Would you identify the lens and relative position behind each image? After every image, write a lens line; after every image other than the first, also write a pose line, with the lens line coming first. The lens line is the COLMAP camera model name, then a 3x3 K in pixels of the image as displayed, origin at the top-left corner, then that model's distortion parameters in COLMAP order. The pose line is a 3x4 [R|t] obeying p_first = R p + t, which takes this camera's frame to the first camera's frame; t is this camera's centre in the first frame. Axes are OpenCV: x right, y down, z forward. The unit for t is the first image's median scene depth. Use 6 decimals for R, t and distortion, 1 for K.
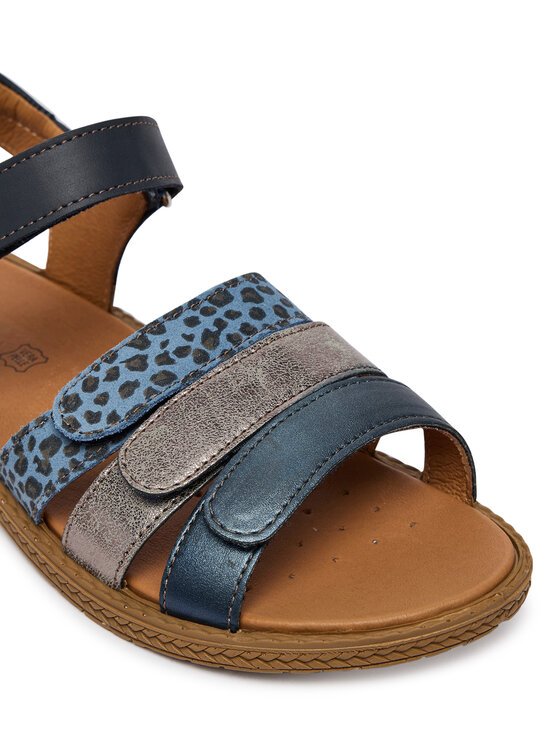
lens RADIAL K [[1744.9, 0, 280.0], [0, 1744.9, 373.0], [0, 0, 1]] dist [0.014121, 0.232618]
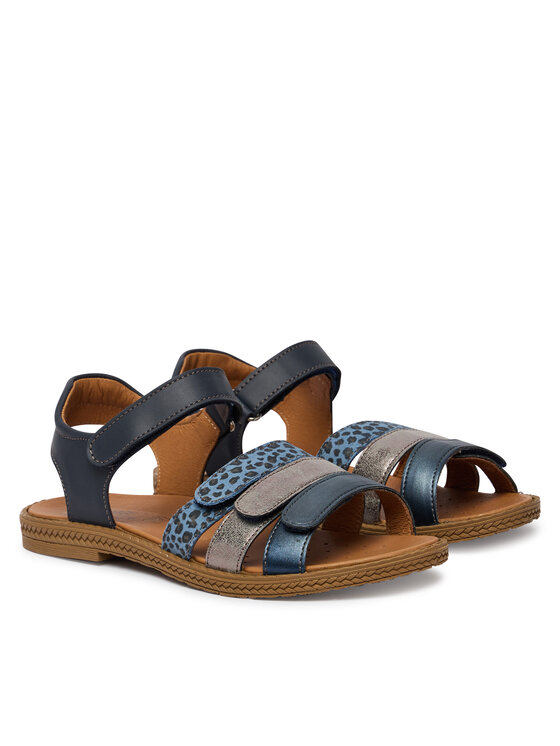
lens RADIAL K [[2186.3, 0, 280.0], [0, 2186.3, 373.0], [0, 0, 1]] dist [0.059850, 0.099309]
pose [[0.994129, -0.057757, 0.091498, -0.251532], [0.090002, 0.910784, -0.402954, 0.887786], [-0.060062, 0.408823, 0.910635, -1.281890]]
